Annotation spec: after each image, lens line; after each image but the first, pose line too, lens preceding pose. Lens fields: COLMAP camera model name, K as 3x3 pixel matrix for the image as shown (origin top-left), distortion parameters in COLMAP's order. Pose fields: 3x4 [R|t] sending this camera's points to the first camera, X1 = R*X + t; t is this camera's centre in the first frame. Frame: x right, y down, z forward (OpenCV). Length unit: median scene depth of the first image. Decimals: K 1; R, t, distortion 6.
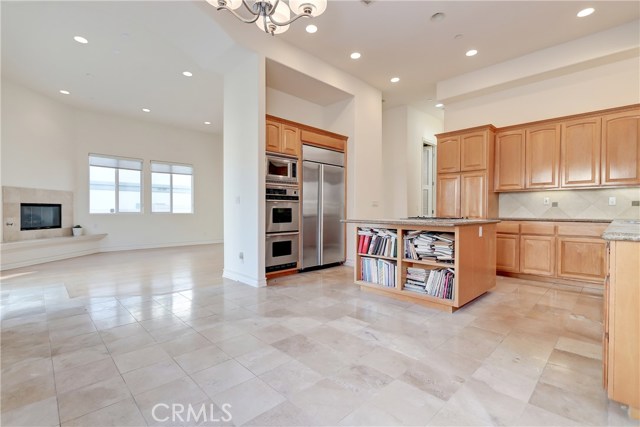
lens RADIAL K [[298.8, 0, 316.0], [0, 298.8, 211.5], [0, 0, 1]] dist [0.000291, -0.000116]
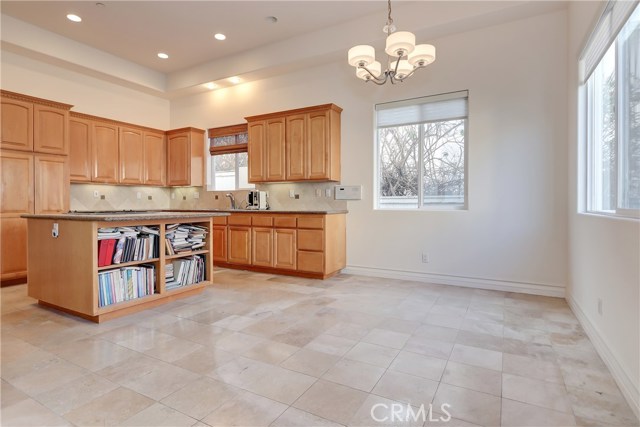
lens RADIAL K [[336.6, 0, 304.0], [0, 336.6, 204.6], [0, 0, 1]] dist [-0.001616, -0.000436]
pose [[-0.265409, -0.006355, 0.964115, -0.563745], [0.005722, 0.999950, 0.008166, -0.002978], [-0.964119, 0.007684, -0.265359, 0.616419]]
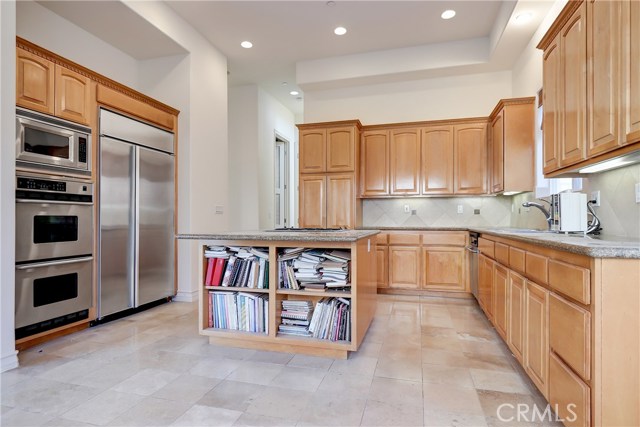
lens RADIAL K [[346.1, 0, 326.6], [0, 346.1, 219.0], [0, 0, 1]] dist [-0.000486, -0.001032]
pose [[0.858061, -0.002746, 0.513540, -0.012709], [0.005062, 0.999982, -0.003110, -0.000320], [-0.513523, 0.005269, 0.858060, 0.189179]]
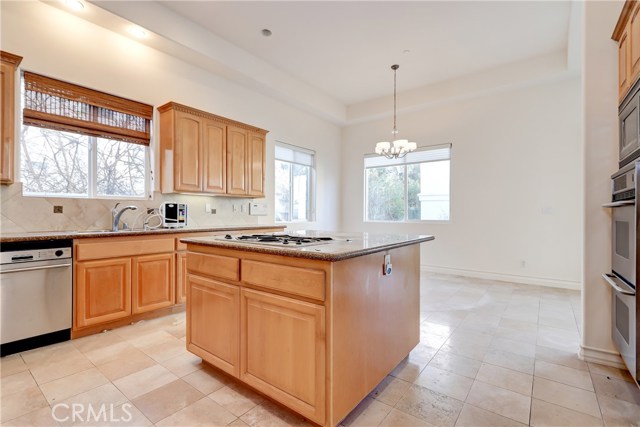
lens RADIAL K [[298.8, 0, 316.0], [0, 298.8, 211.5], [0, 0, 1]] dist [0.000291, -0.000116]
pose [[-0.989588, -0.005169, -0.143839, 0.348828], [-0.004820, 0.999985, -0.002775, -0.019104], [0.143851, -0.002052, -0.989597, 1.285137]]
